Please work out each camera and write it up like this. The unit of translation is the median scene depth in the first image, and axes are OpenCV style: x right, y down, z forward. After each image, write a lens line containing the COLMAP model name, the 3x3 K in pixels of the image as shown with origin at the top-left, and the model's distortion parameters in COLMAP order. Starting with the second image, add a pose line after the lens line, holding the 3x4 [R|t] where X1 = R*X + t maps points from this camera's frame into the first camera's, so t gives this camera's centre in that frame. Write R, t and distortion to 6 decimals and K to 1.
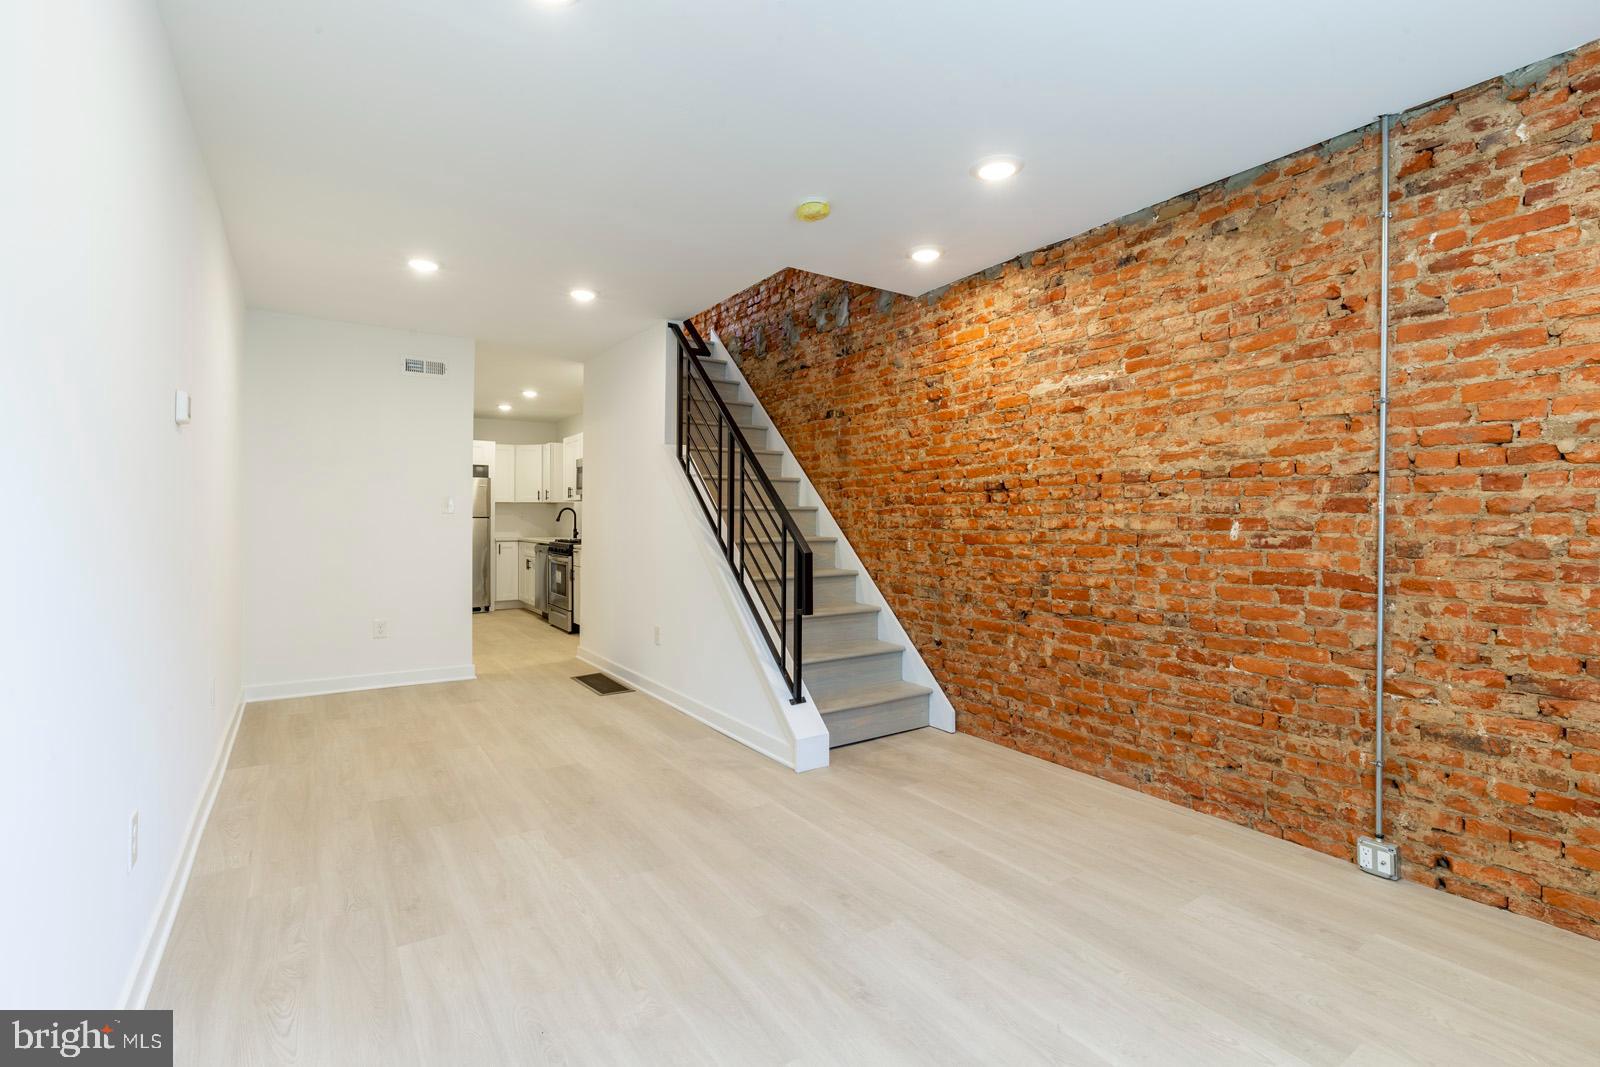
lens RADIAL K [[729.7, 0, 799.4], [0, 729.7, 509.7], [0, 0, 1]] dist [0.015011, -0.000083]
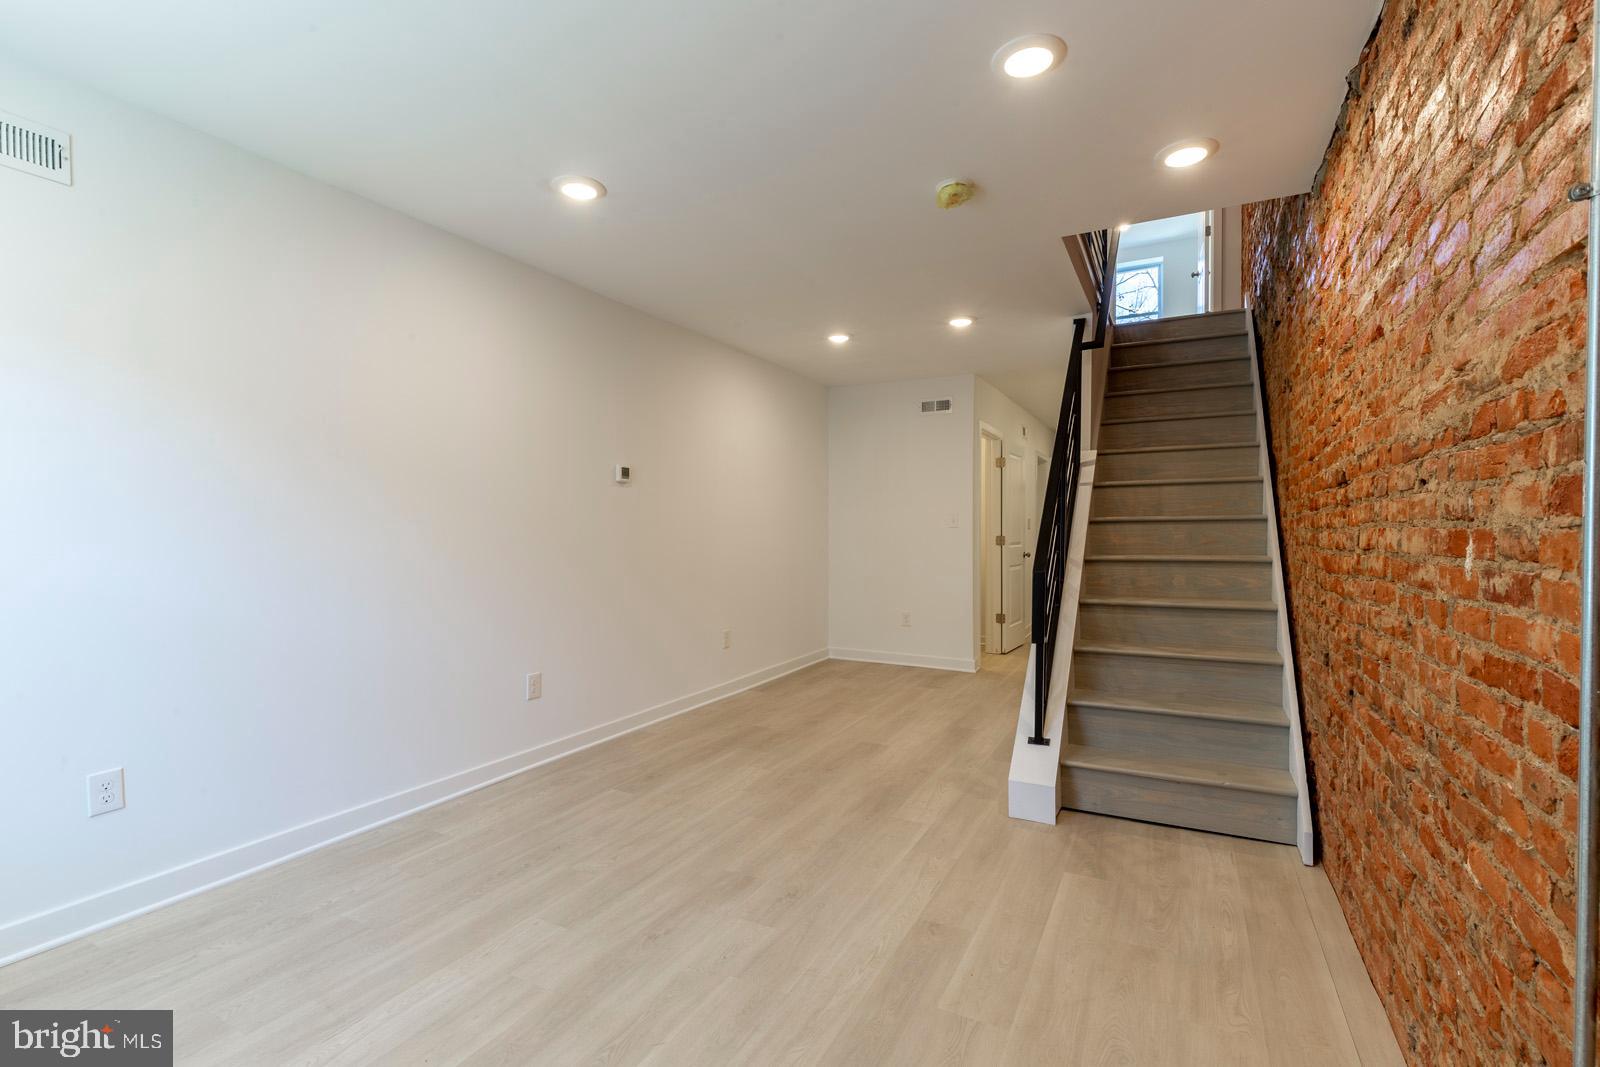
lens RADIAL K [[726.4, 0, 795.5], [0, 726.4, 534.3], [0, 0, 1]] dist [0.008494, 0.000084]
pose [[0.466549, 0.001031, -0.884495, 0.633454], [0.014430, 0.999857, 0.008777, 0.003105], [0.884378, -0.016858, 0.466467, 0.344364]]
